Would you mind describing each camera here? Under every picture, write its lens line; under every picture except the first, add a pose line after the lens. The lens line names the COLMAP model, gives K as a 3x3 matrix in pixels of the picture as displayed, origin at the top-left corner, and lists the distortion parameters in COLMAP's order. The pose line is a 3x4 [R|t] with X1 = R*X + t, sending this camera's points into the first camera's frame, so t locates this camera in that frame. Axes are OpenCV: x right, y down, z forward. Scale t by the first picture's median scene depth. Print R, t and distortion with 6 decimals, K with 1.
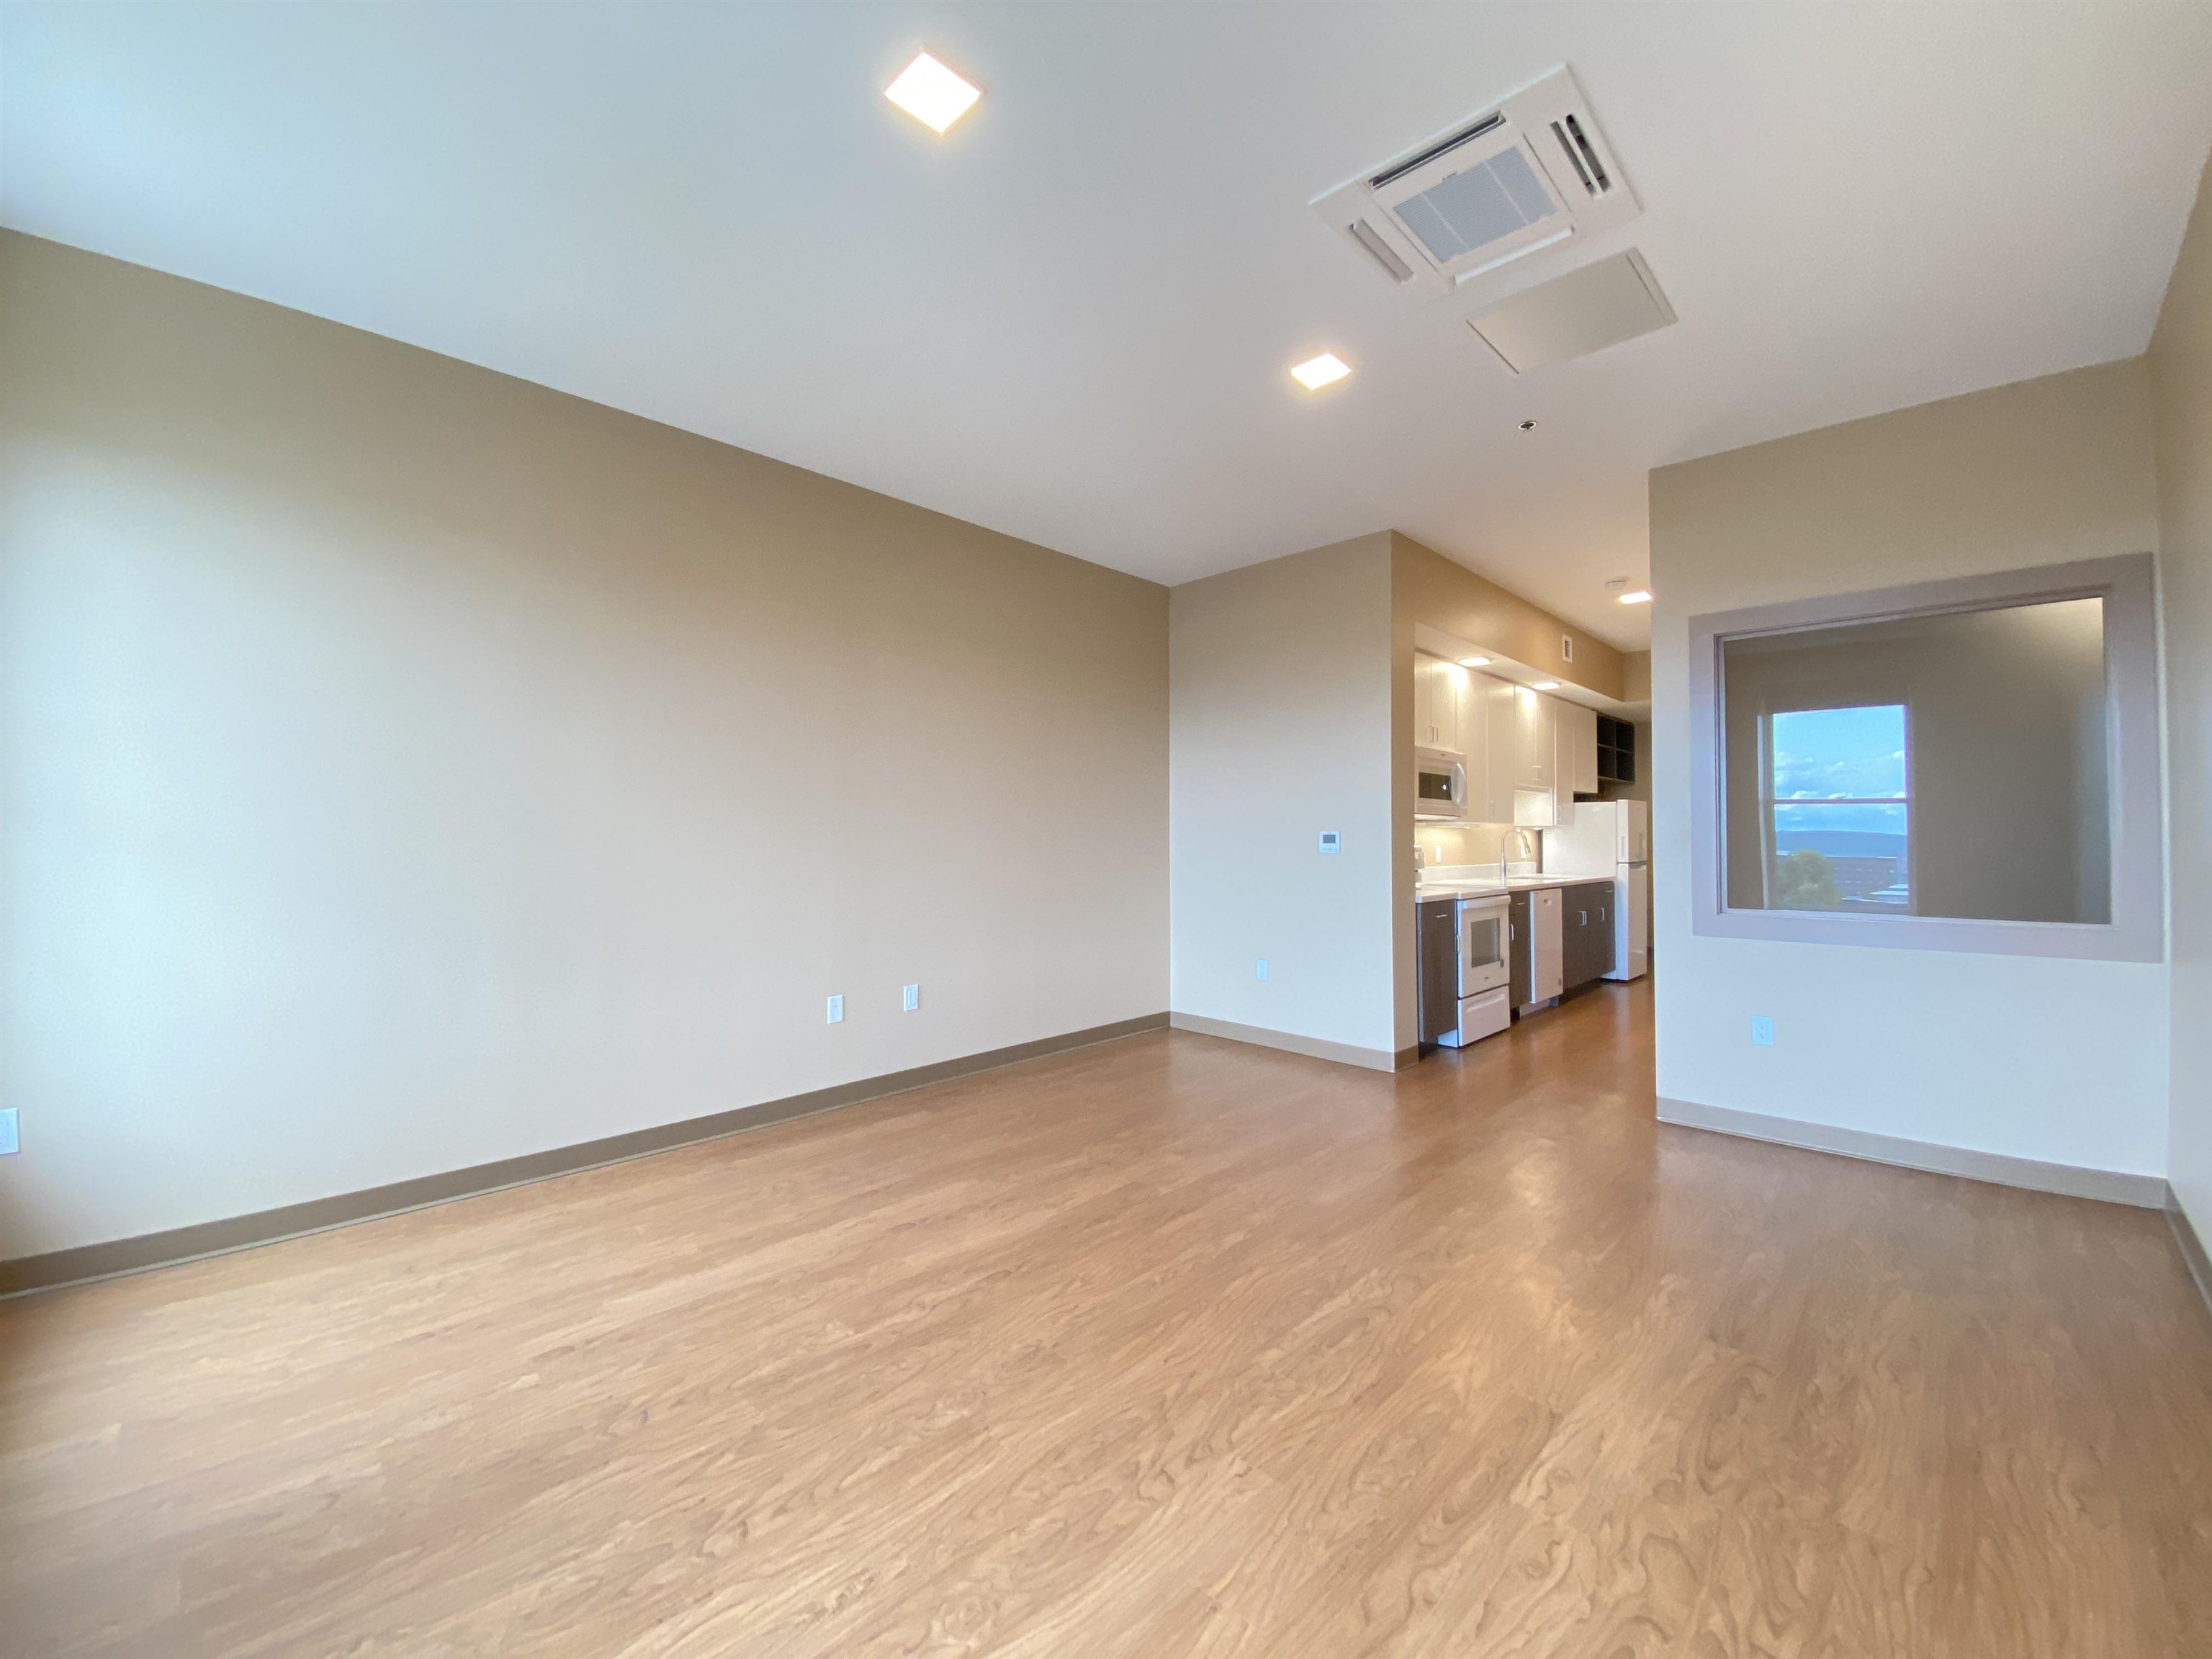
lens RADIAL K [[887.7, 0, 1075.1], [0, 887.7, 828.0], [0, 0, 1]] dist [-0.017207, -0.003439]
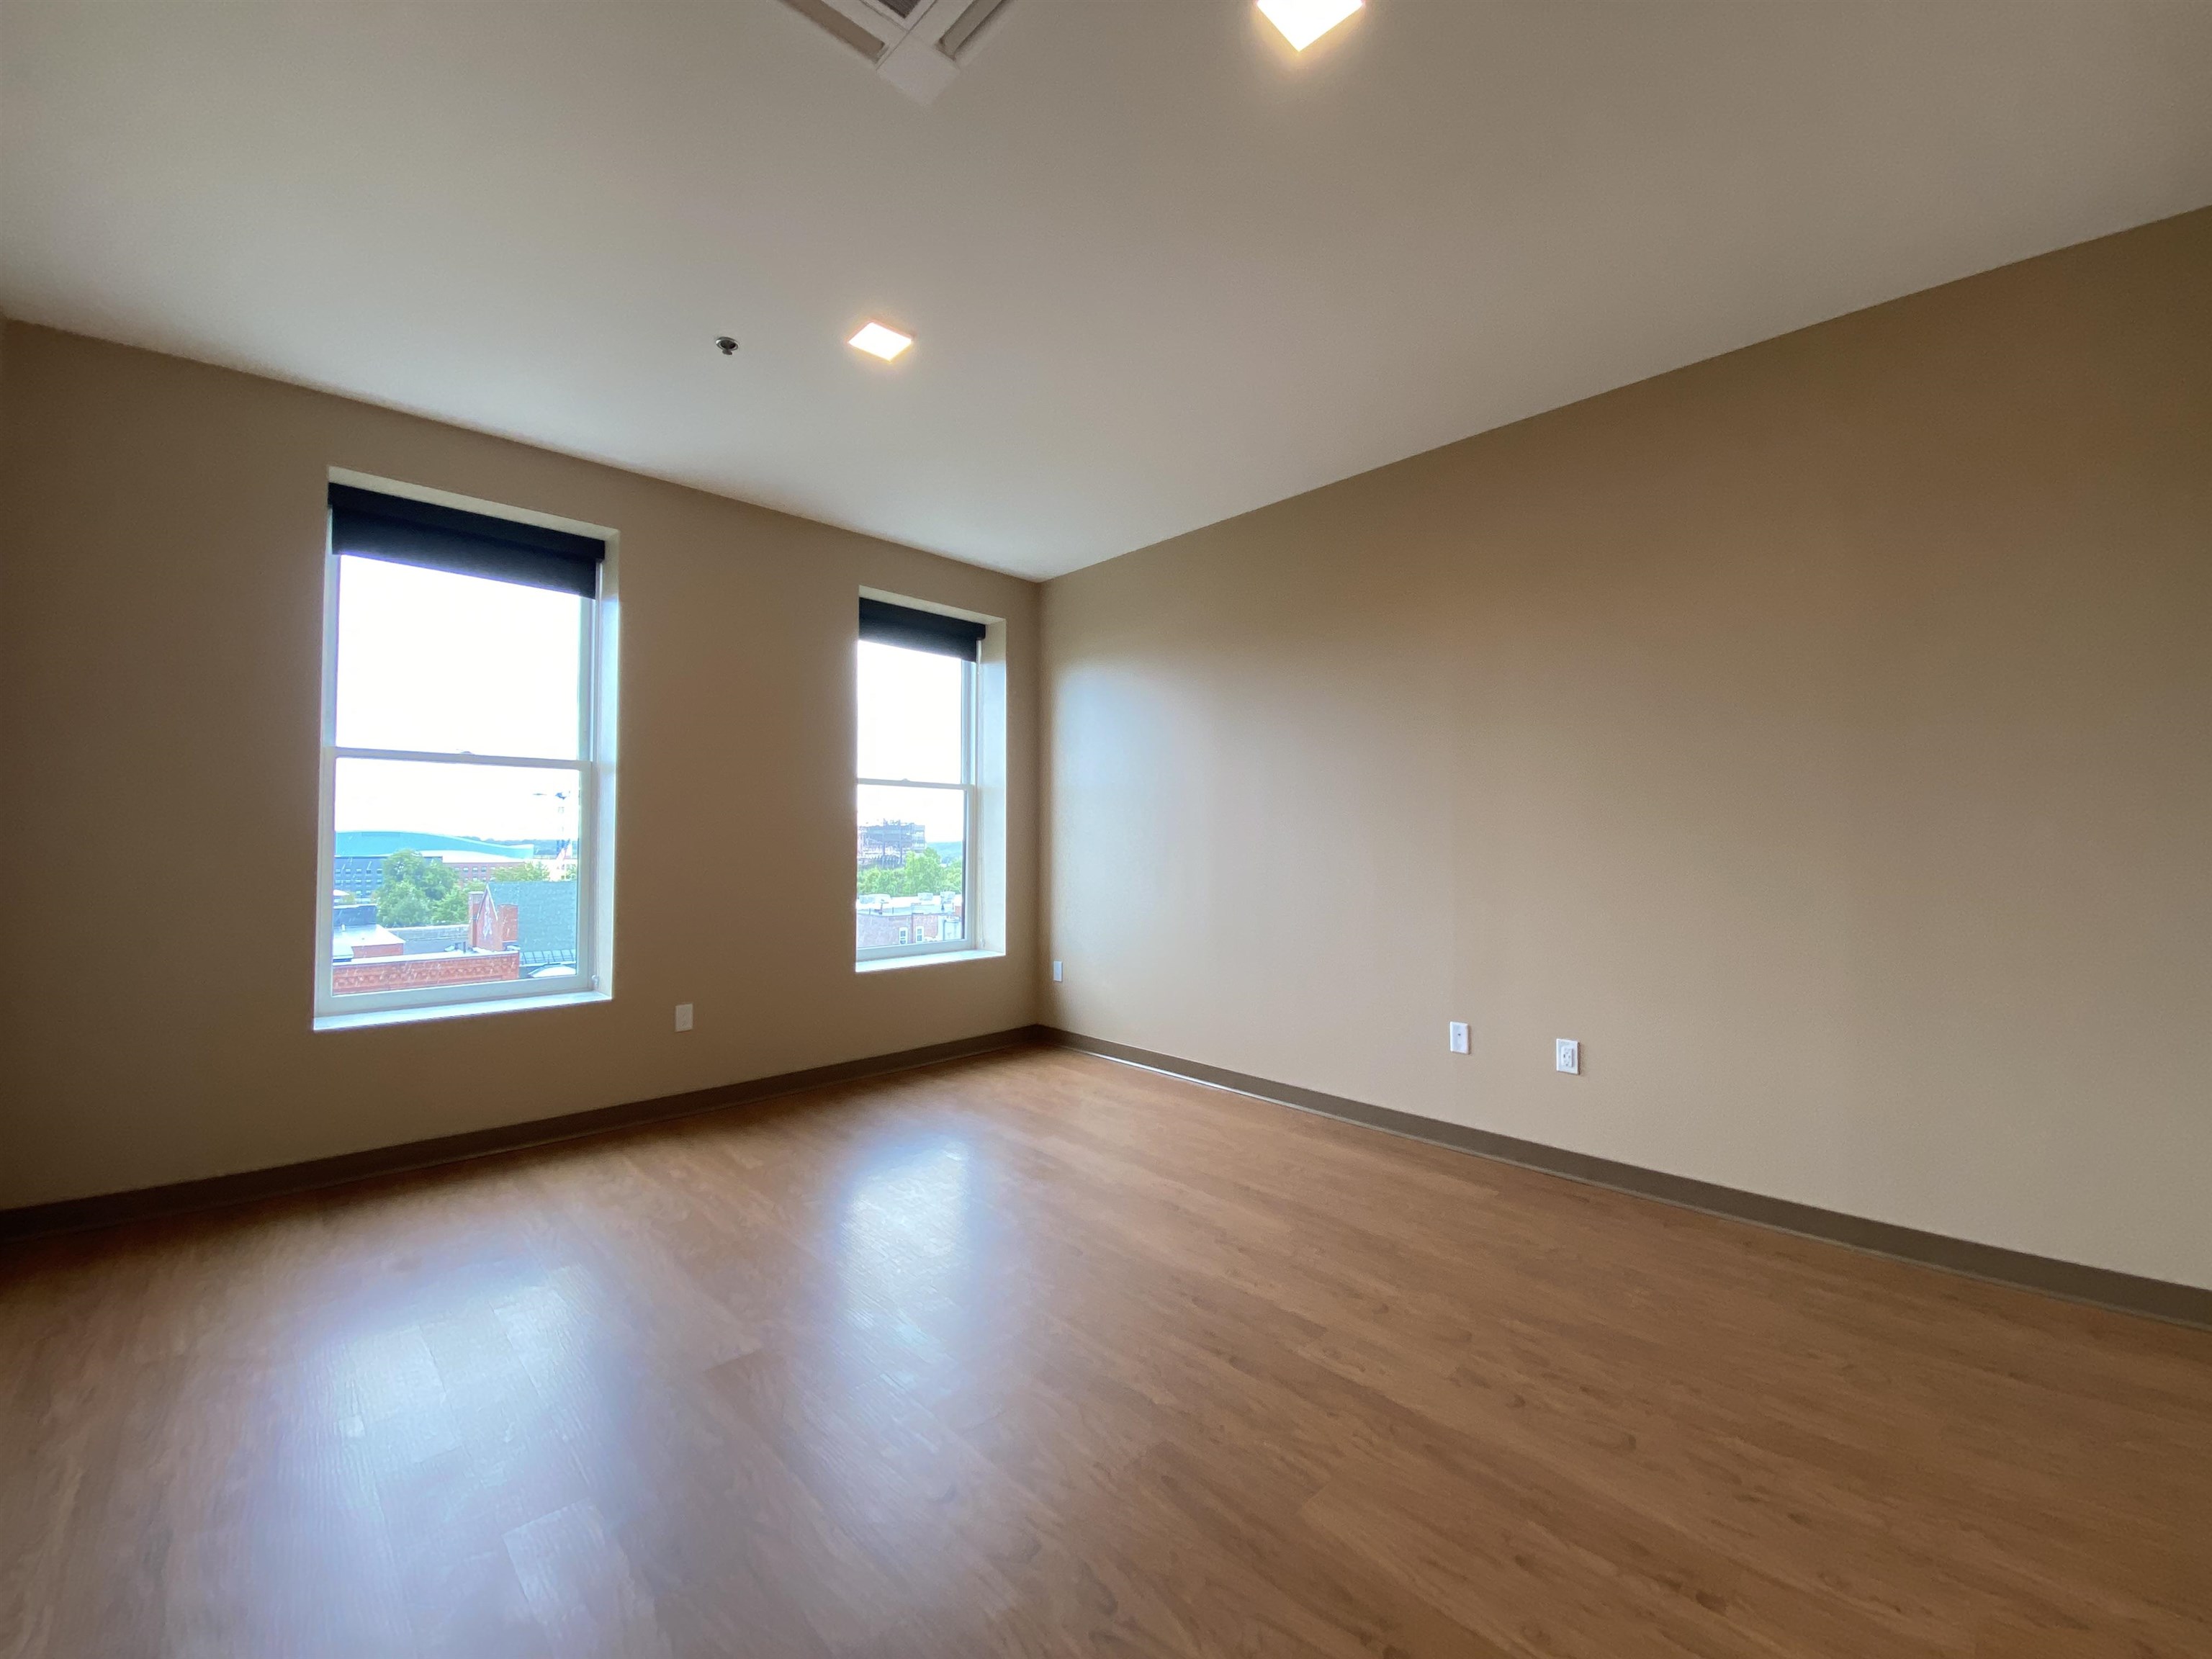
lens RADIAL K [[887.7, 0, 1113.8], [0, 887.7, 827.2], [0, 0, 1]] dist [-0.017207, -0.003439]
pose [[-0.019499, -0.015000, -0.999697, 1.043899], [0.001127, 0.999886, -0.015024, 0.012706], [0.999809, -0.001420, -0.019480, 1.127564]]
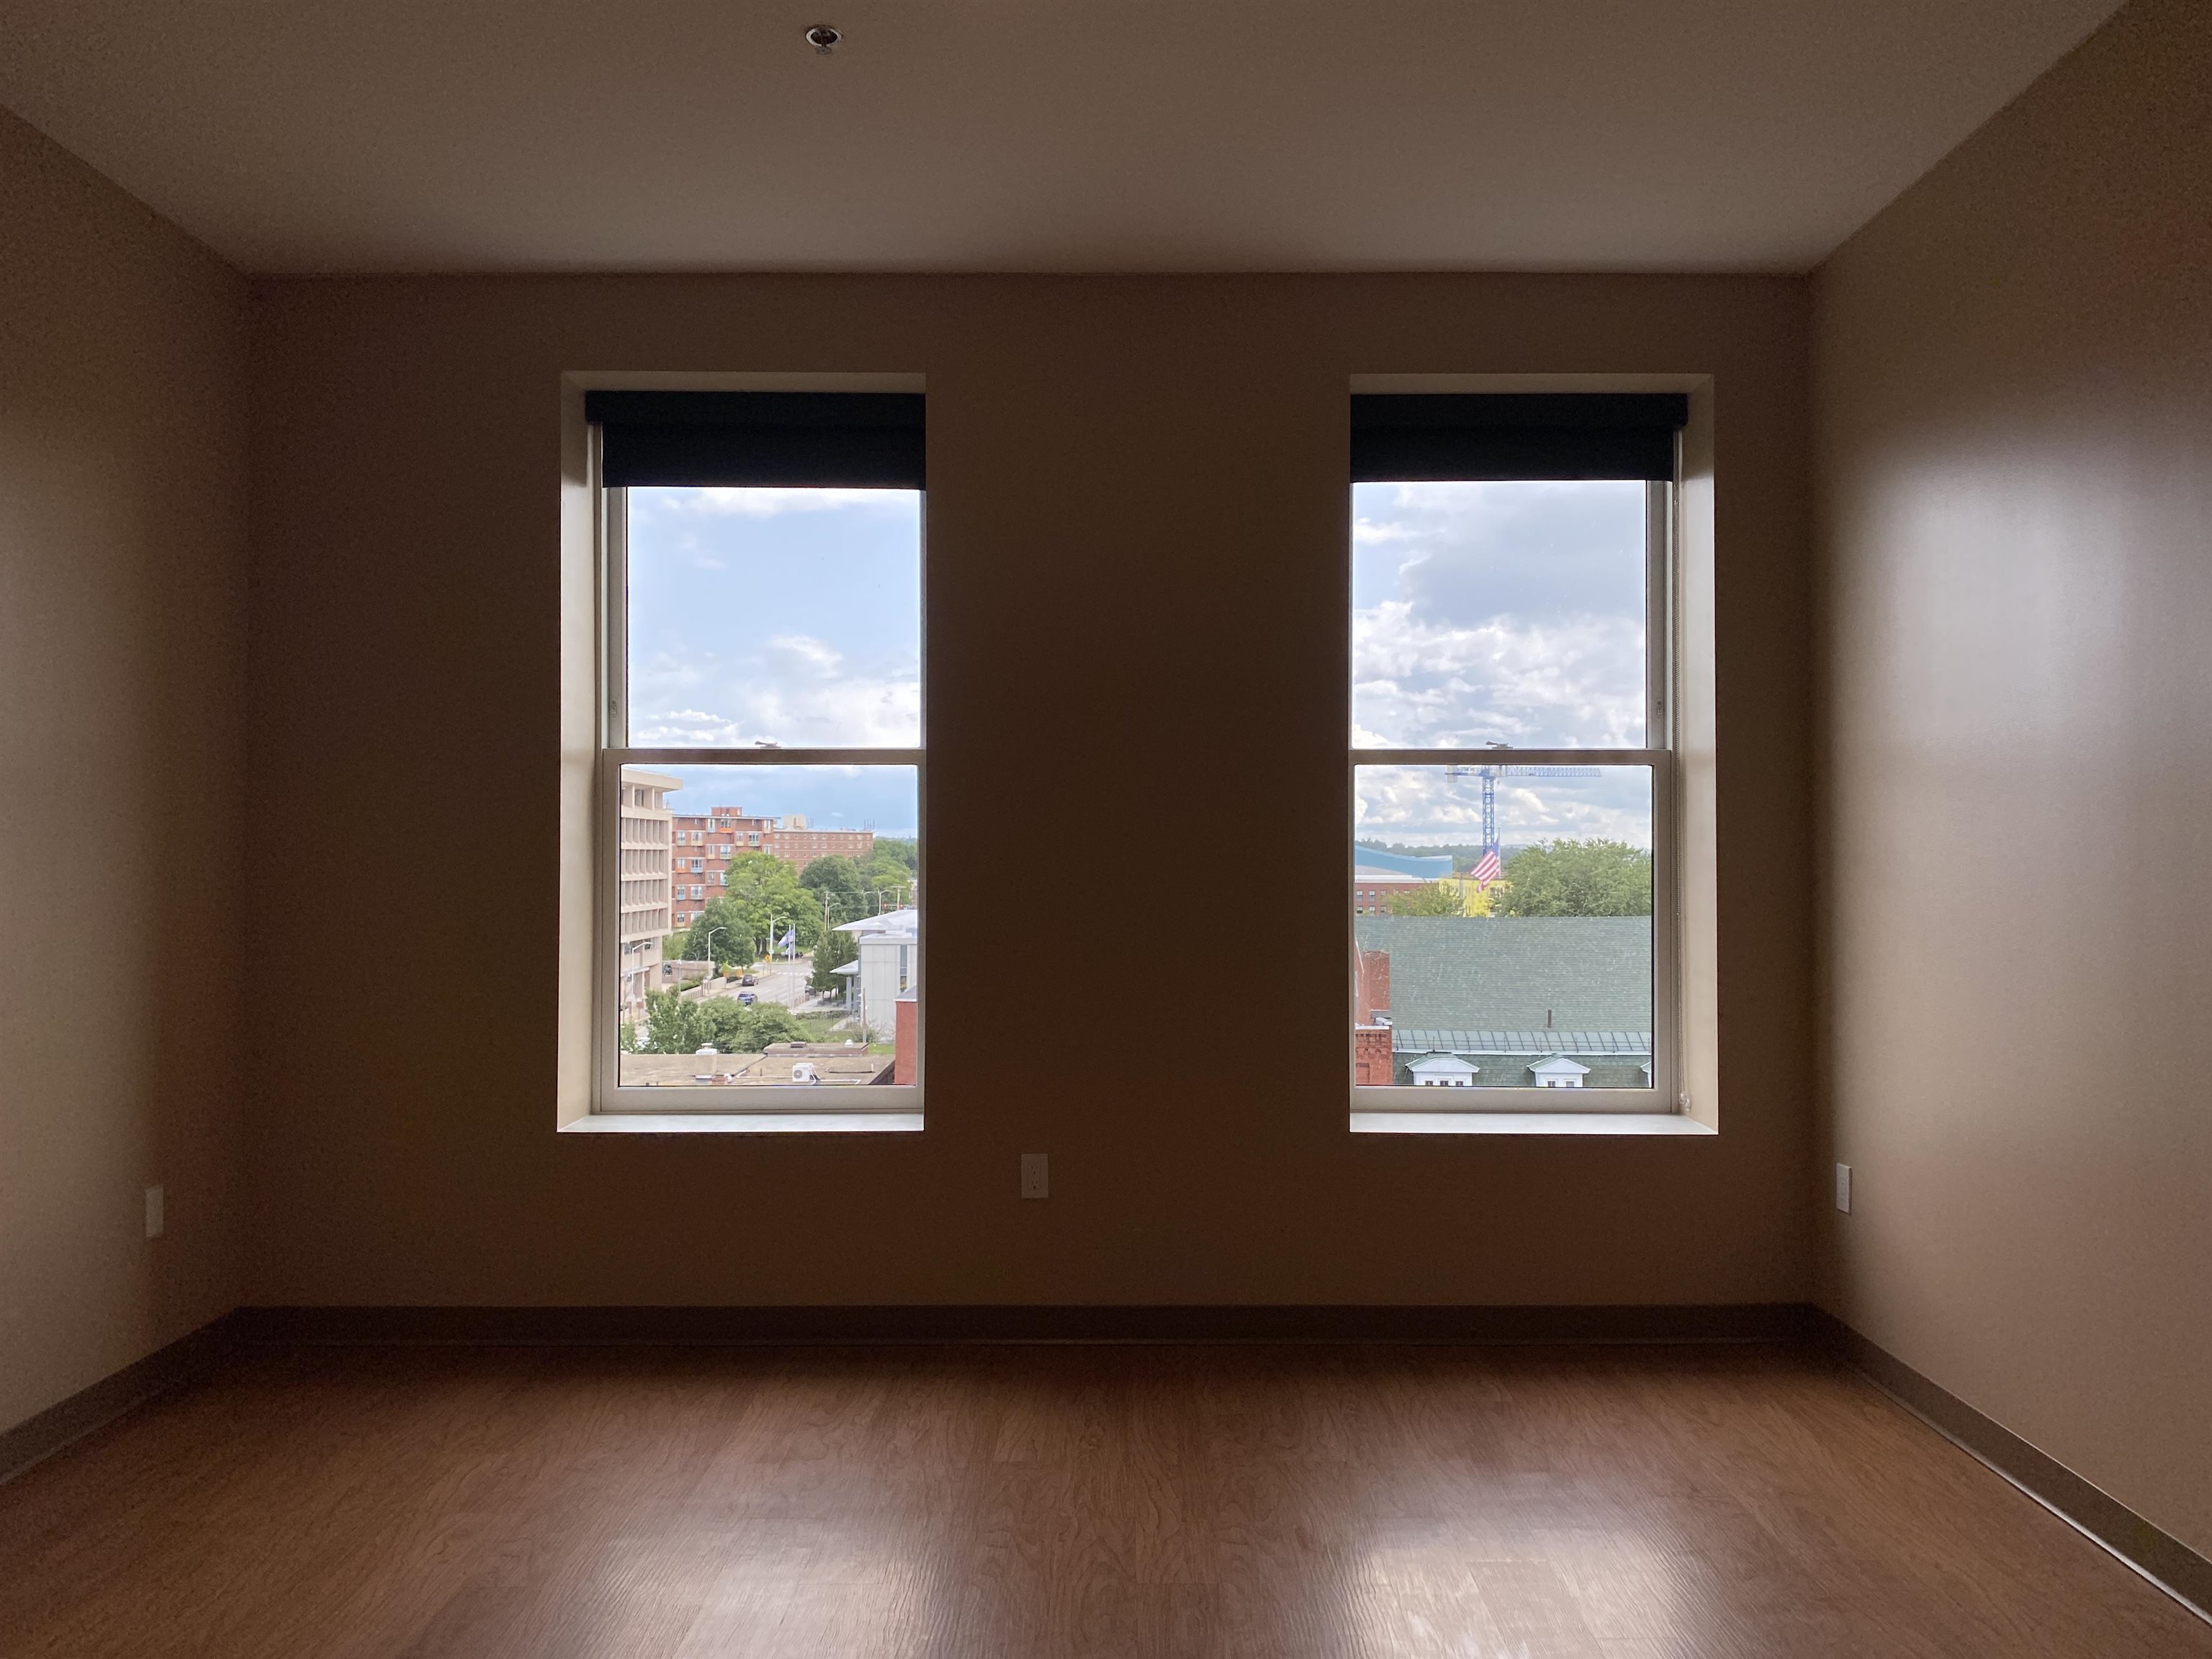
lens RADIAL K [[1672.7, 0, 1086.3], [0, 1672.7, 829.3], [0, 0, 1]] dist [0.033289, -0.002651]
pose [[-0.727231, -0.006220, -0.686365, 0.617058], [0.002907, 0.999922, -0.012141, -0.017495], [0.686387, -0.010824, -0.727156, 1.691468]]
